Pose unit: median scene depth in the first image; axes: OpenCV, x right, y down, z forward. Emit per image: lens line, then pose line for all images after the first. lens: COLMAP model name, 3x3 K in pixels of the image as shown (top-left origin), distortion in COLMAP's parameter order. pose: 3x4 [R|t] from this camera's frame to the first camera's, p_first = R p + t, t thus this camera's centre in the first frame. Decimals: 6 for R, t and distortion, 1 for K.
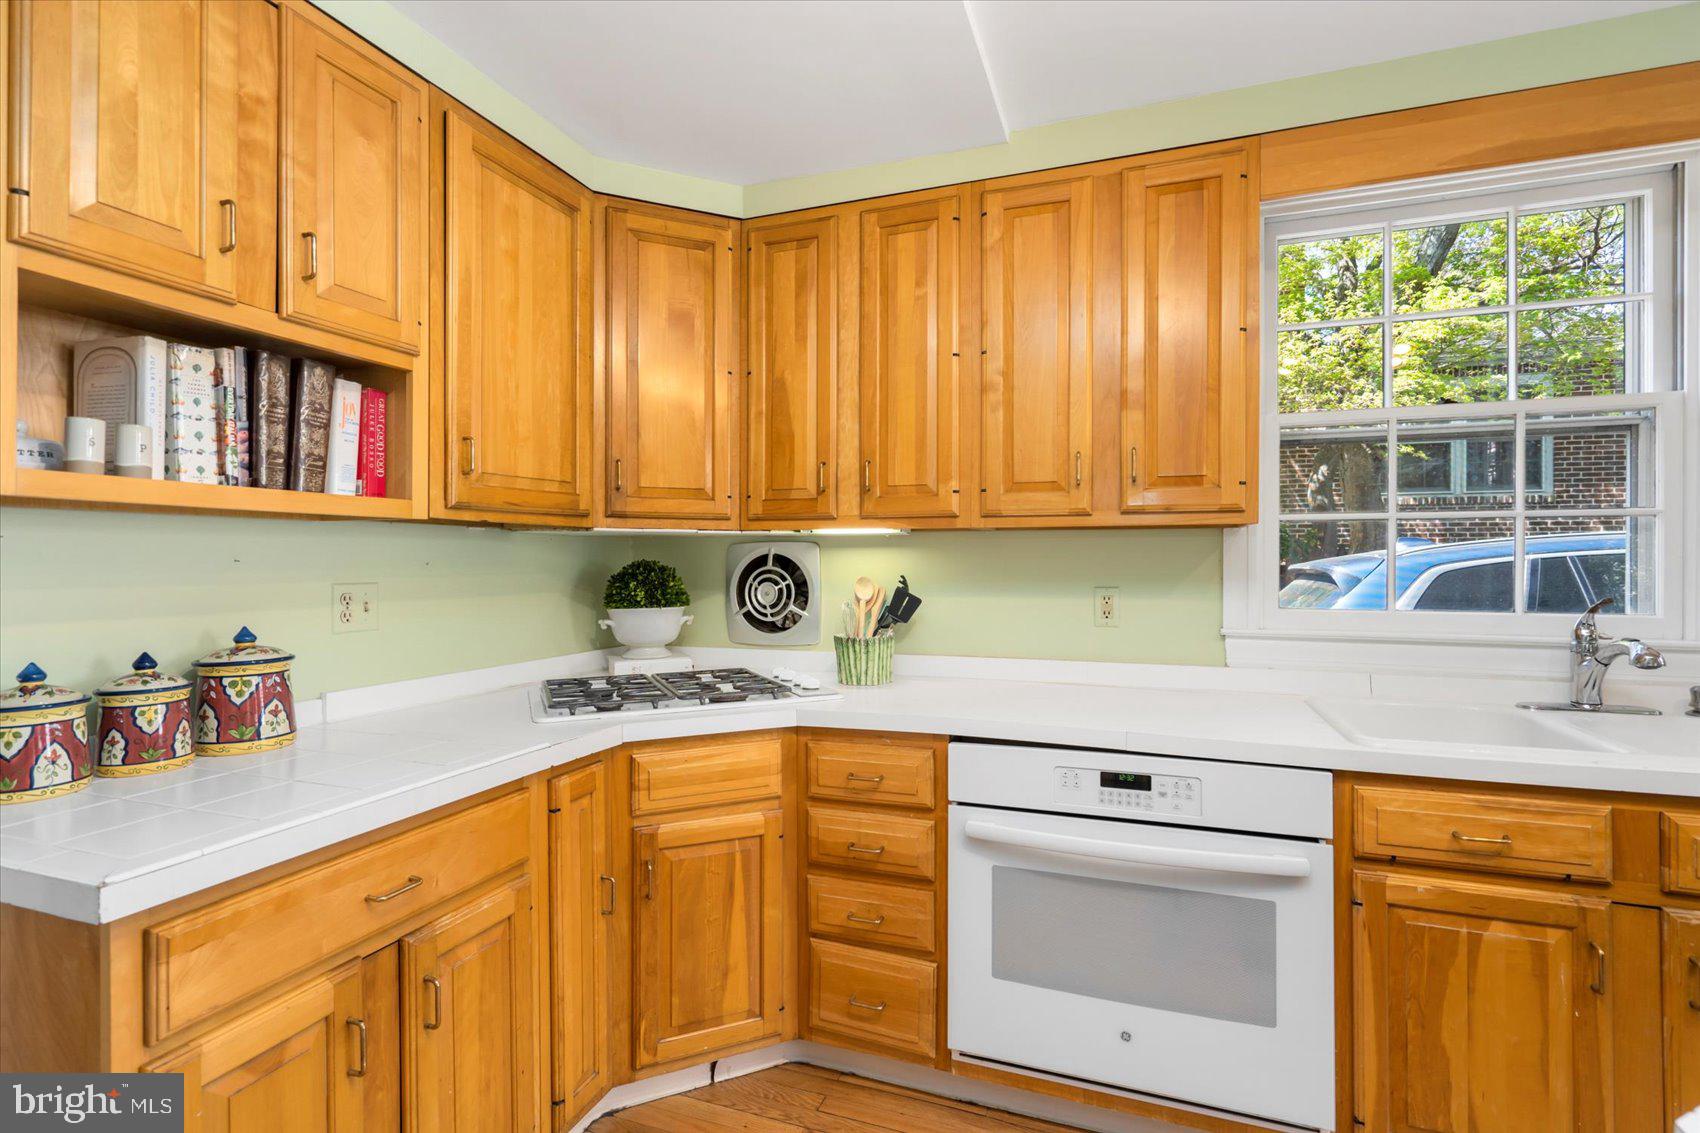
lens RADIAL K [[792.0, 0, 848.4], [0, 792.0, 556.6], [0, 0, 1]] dist [-0.001398, 0.000084]
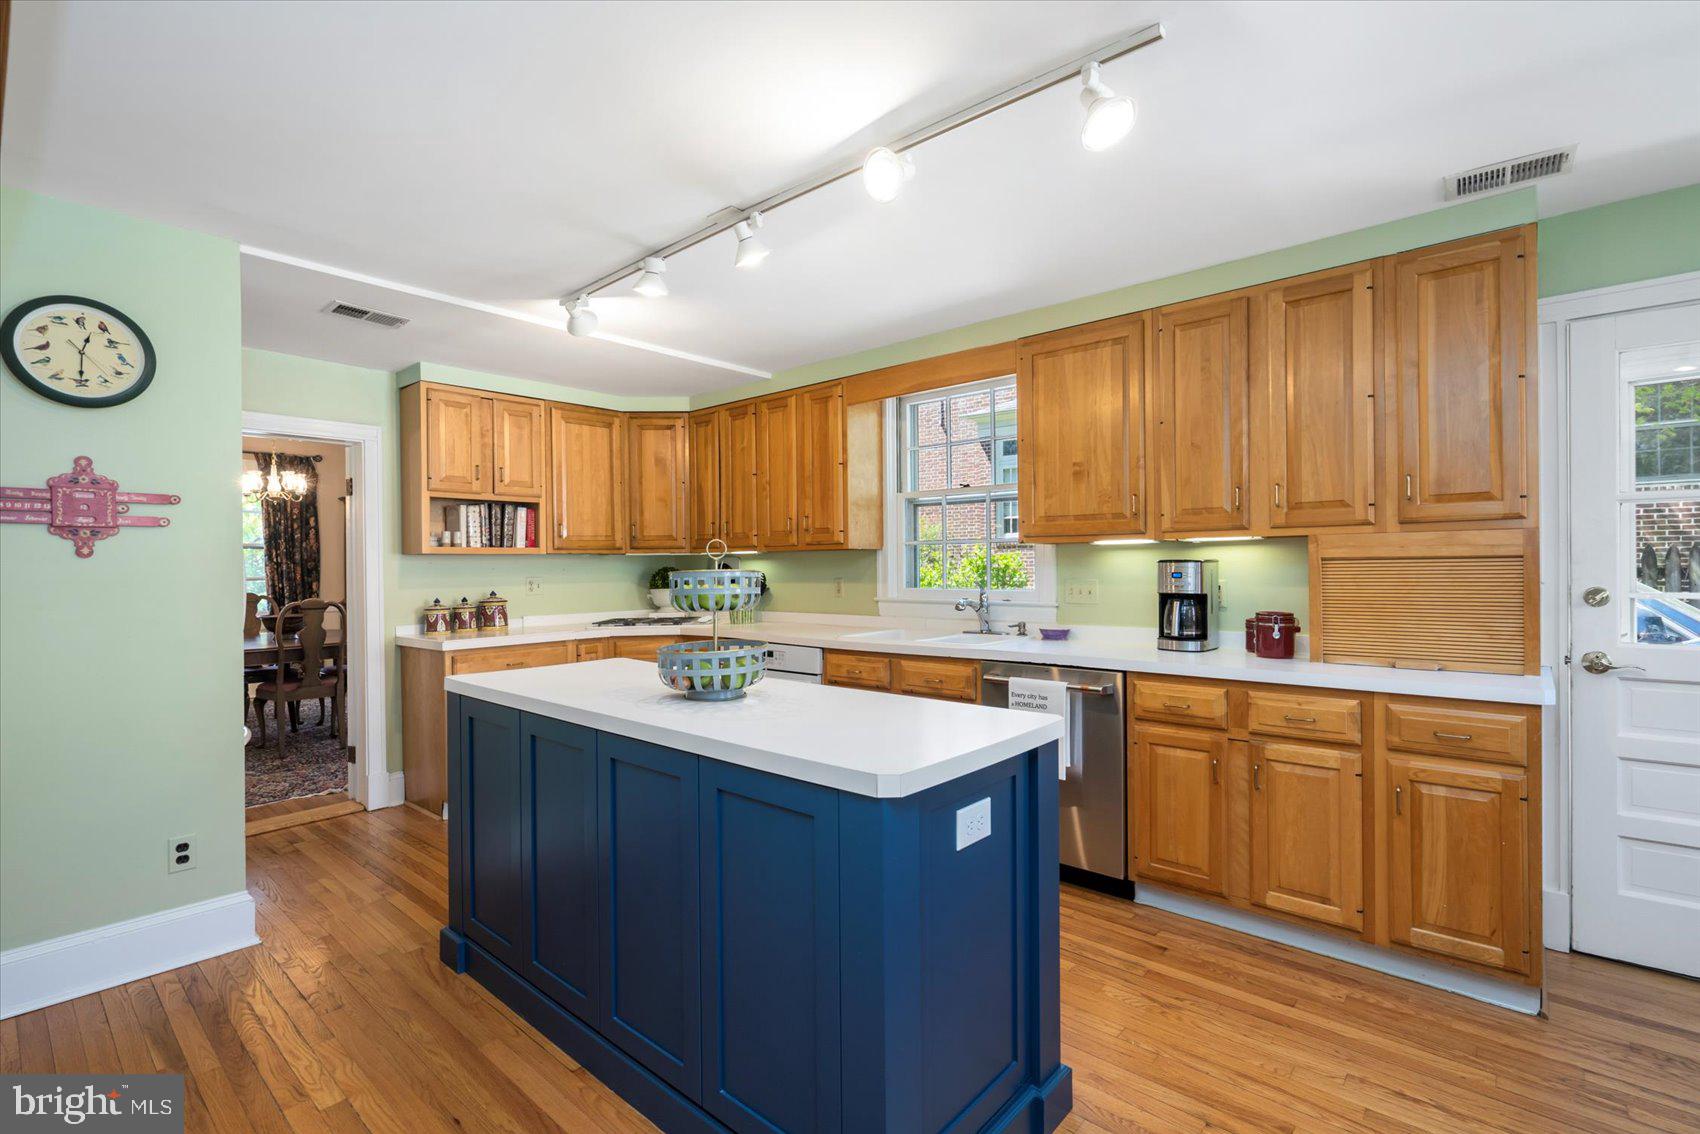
lens RADIAL K [[780.2, 0, 854.9], [0, 780.2, 567.2], [0, 0, 1]] dist [-0.001343, 0.000135]
pose [[0.934225, -0.008751, -0.356576, 1.681519], [0.013002, 0.999870, 0.009527, -0.014596], [0.356446, -0.013537, 0.934218, -1.370063]]
